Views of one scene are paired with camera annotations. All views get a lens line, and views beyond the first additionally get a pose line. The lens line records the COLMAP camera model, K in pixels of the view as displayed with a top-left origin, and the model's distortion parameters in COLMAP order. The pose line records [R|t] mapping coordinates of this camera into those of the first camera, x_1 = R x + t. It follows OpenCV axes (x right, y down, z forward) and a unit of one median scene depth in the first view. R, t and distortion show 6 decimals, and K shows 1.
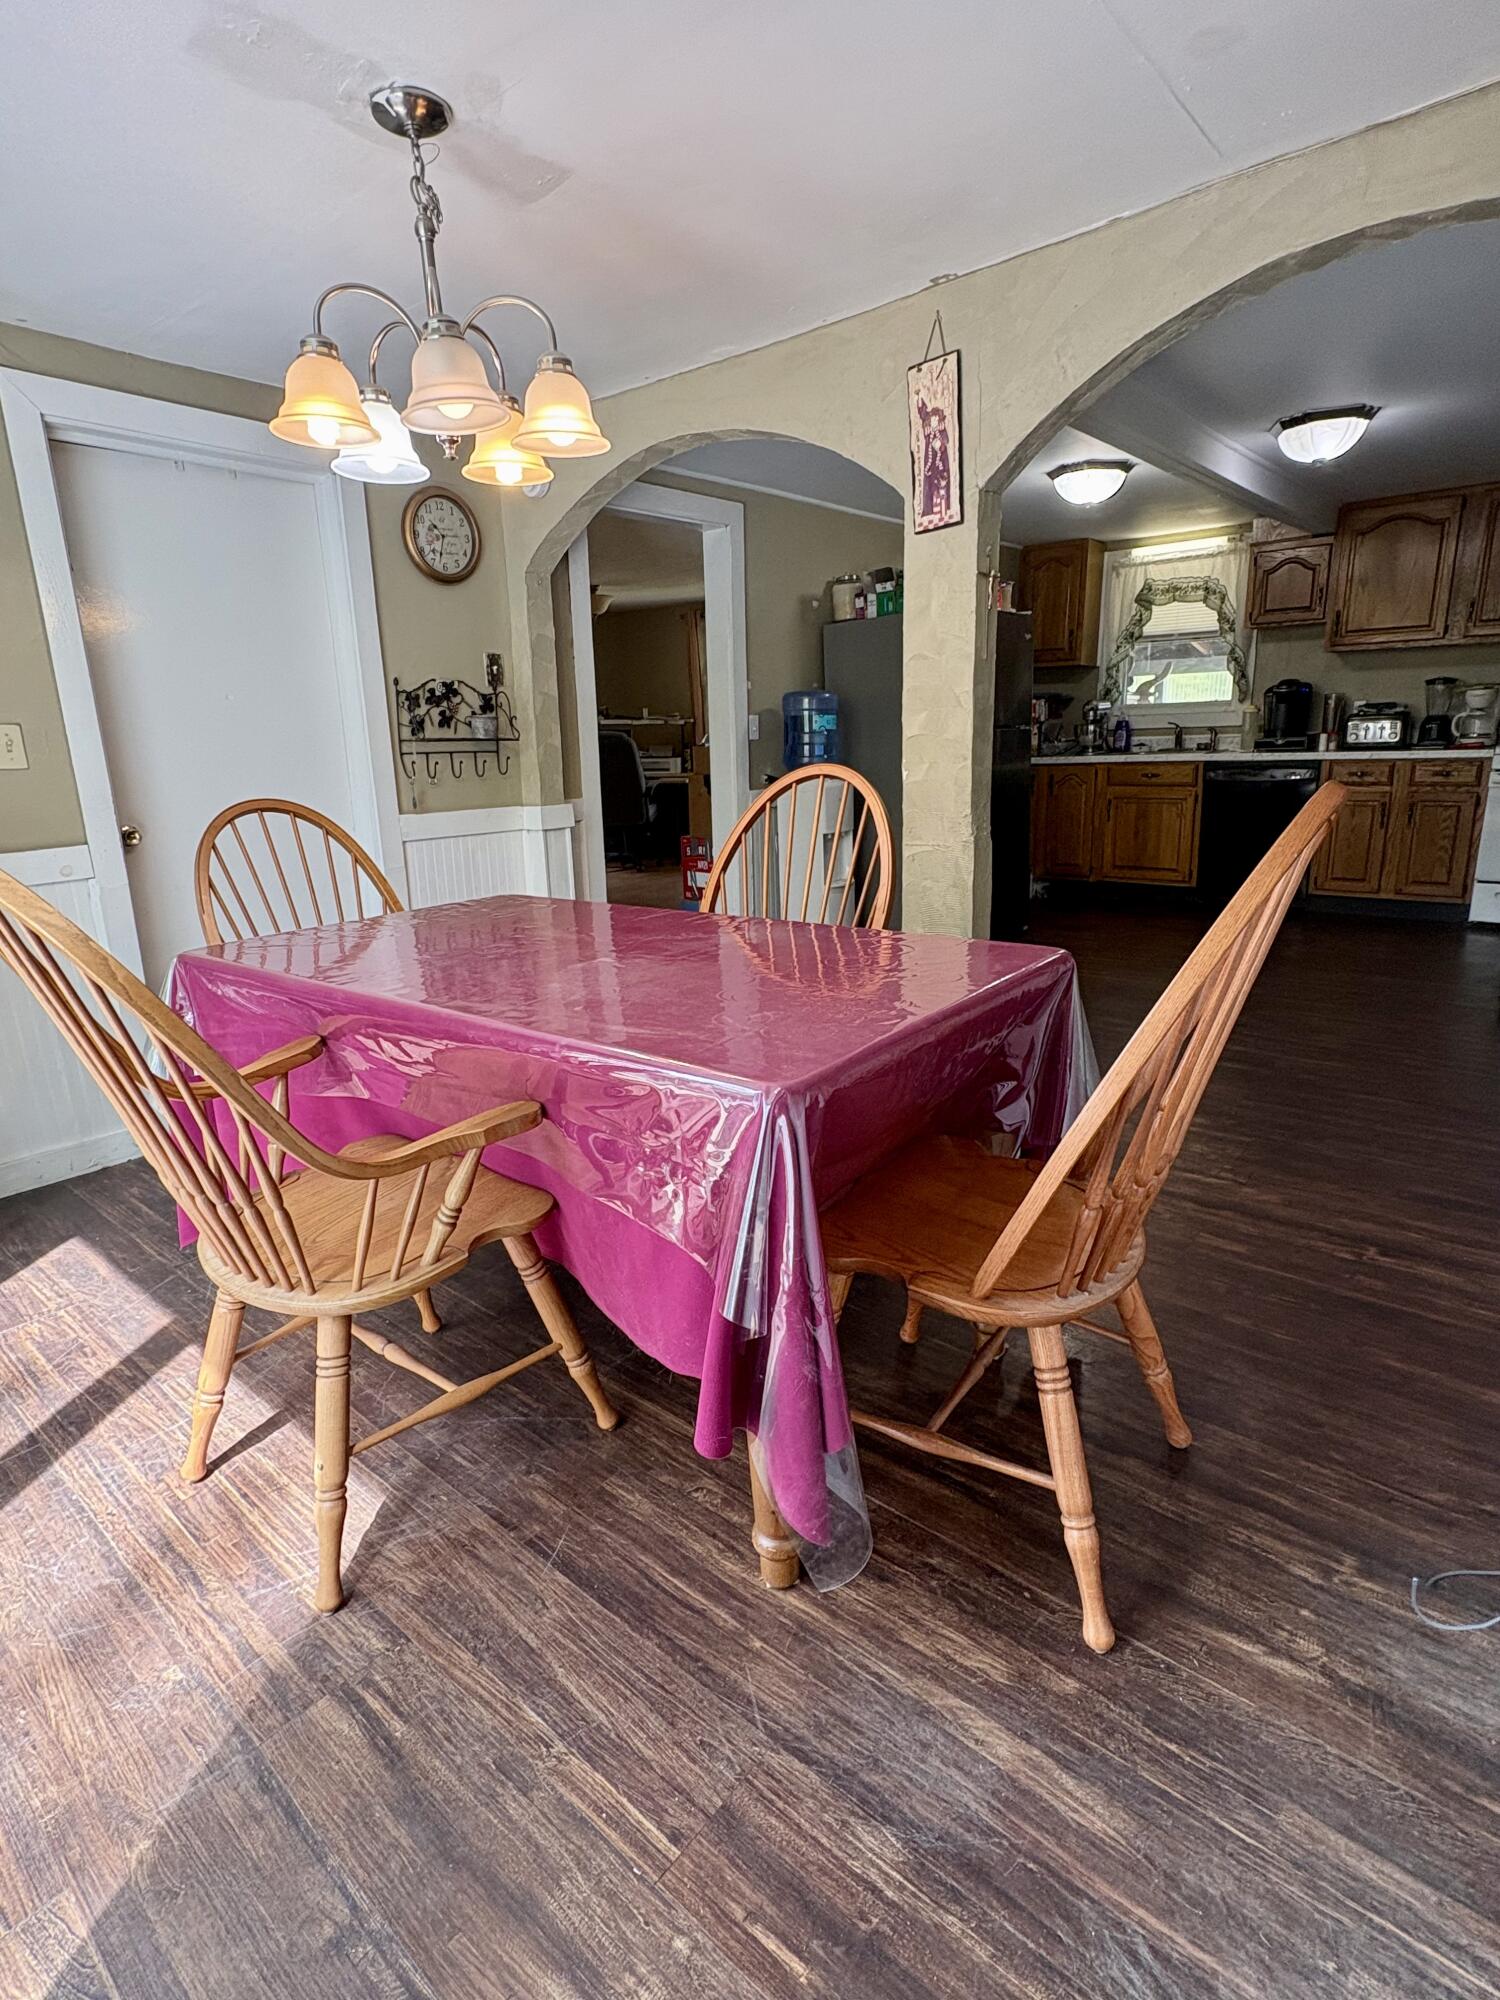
lens RADIAL K [[995.9, 0, 746.4], [0, 995.9, 996.0], [0, 0, 1]] dist [-0.001187, 0.000324]
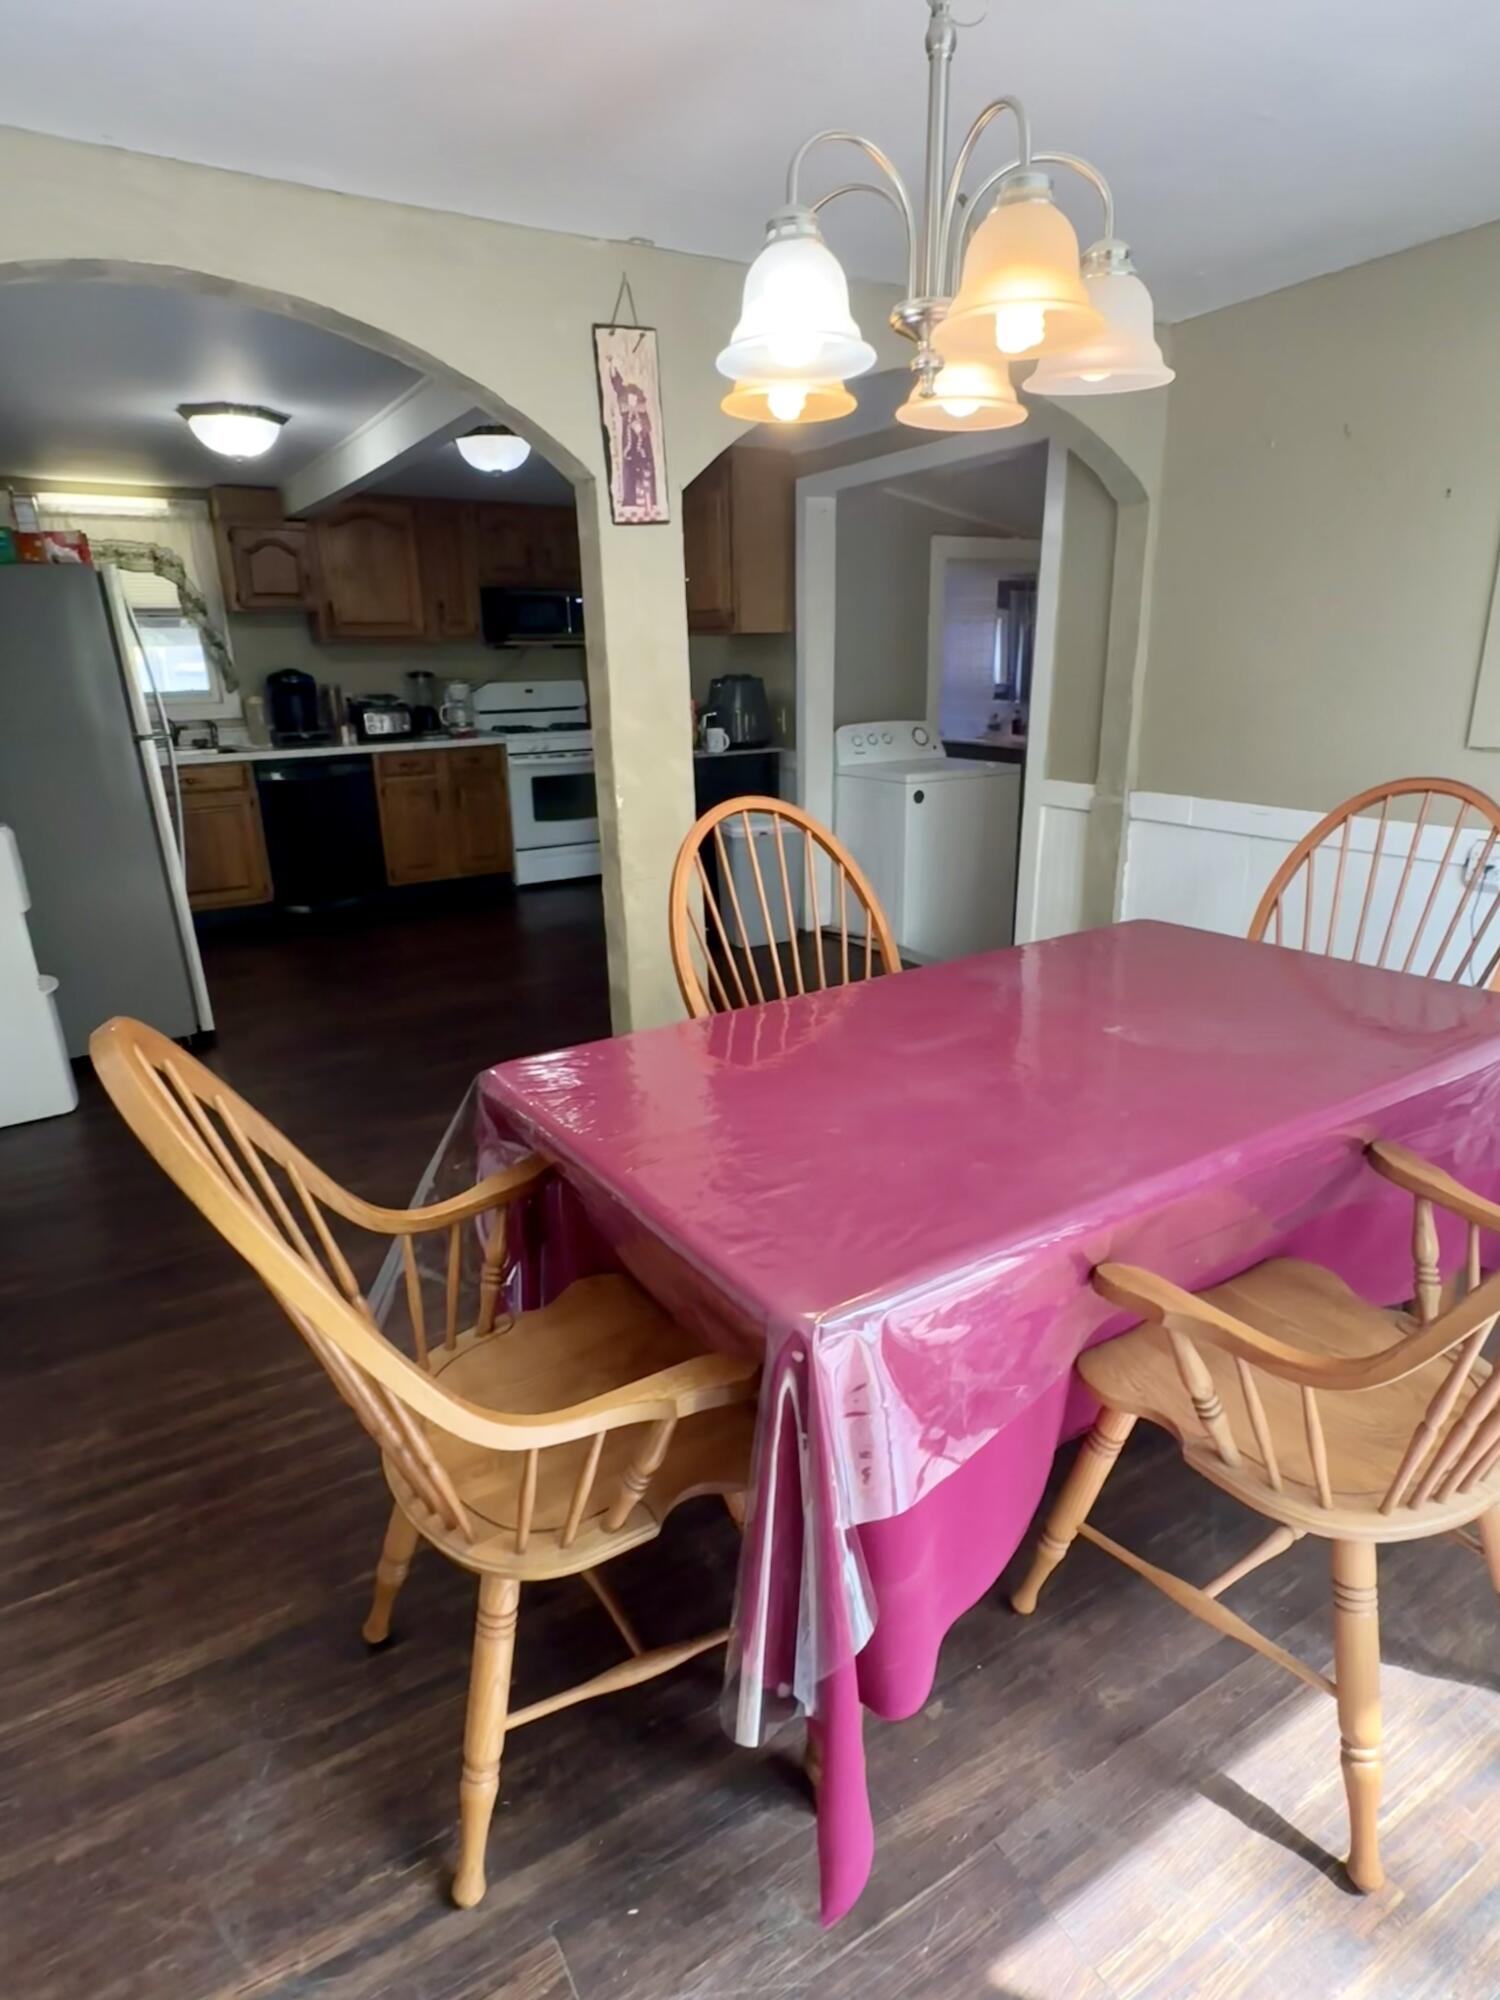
lens RADIAL K [[1097.1, 0, 741.8], [0, 1097.1, 1000.6], [0, 0, 1]] dist [0.002081, 0.001575]
pose [[0.319155, -0.257563, 0.912031, -0.366690], [0.254541, 0.950296, 0.179296, -0.103934], [-0.912880, 0.174926, 0.368852, 0.300209]]
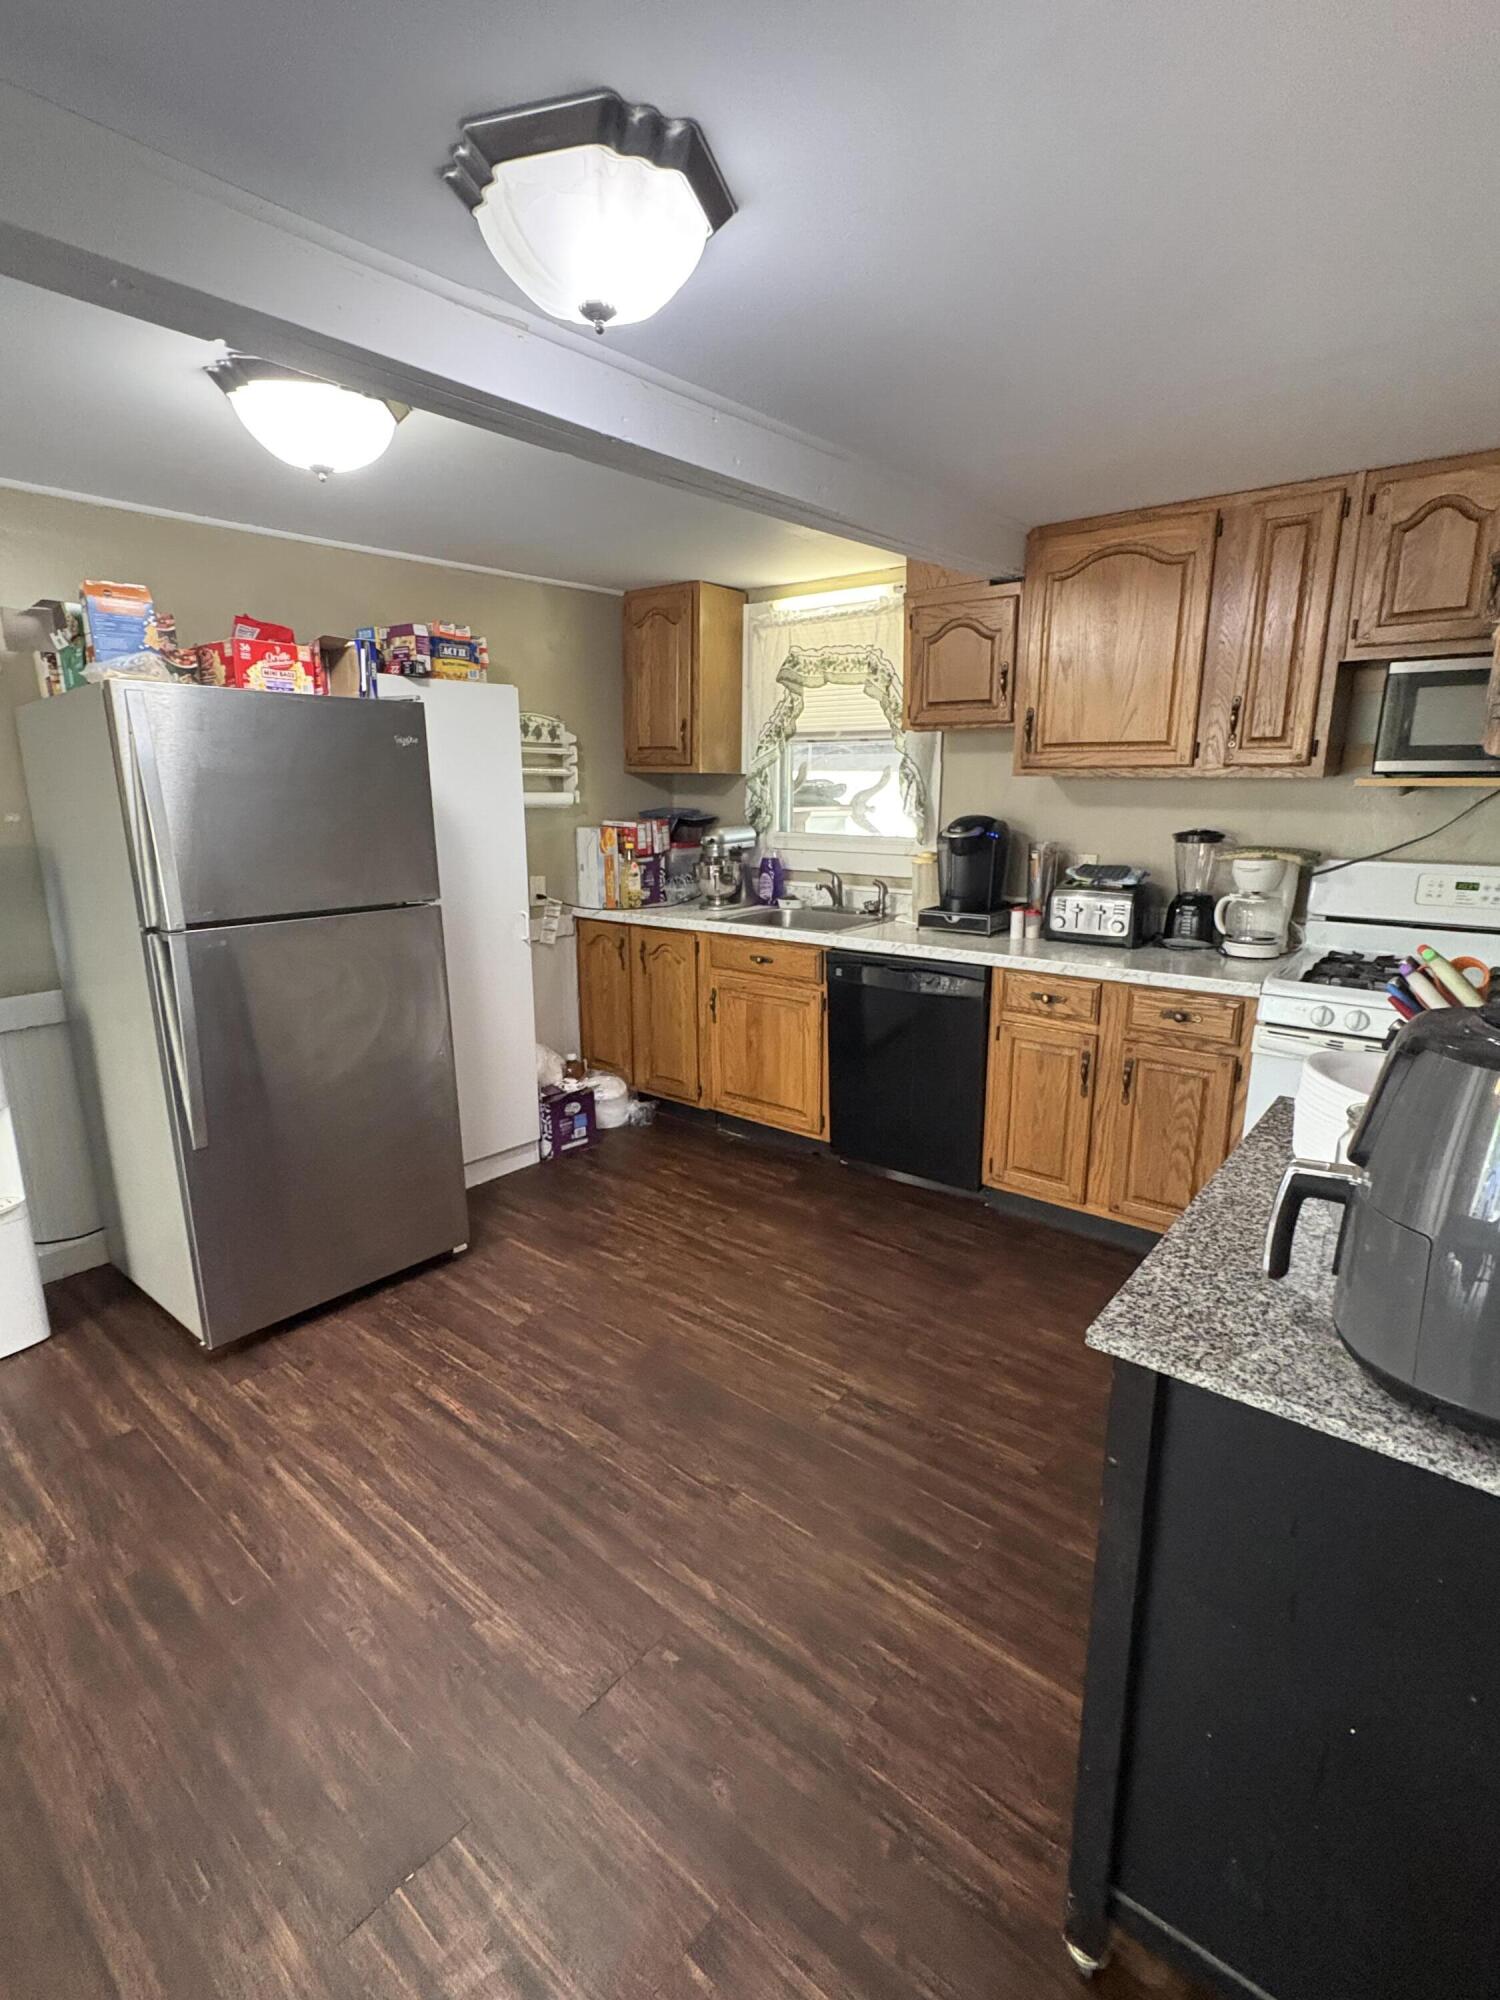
lens RADIAL K [[933.5, 0, 751.2], [0, 933.5, 998.2], [0, 0, 1]] dist [-0.001287, -0.001692]
pose [[0.999311, 0.028516, 0.023772, 0.425108], [-0.027698, 0.999037, -0.034035, -0.195337], [-0.024720, 0.033353, 0.999138, 0.464795]]
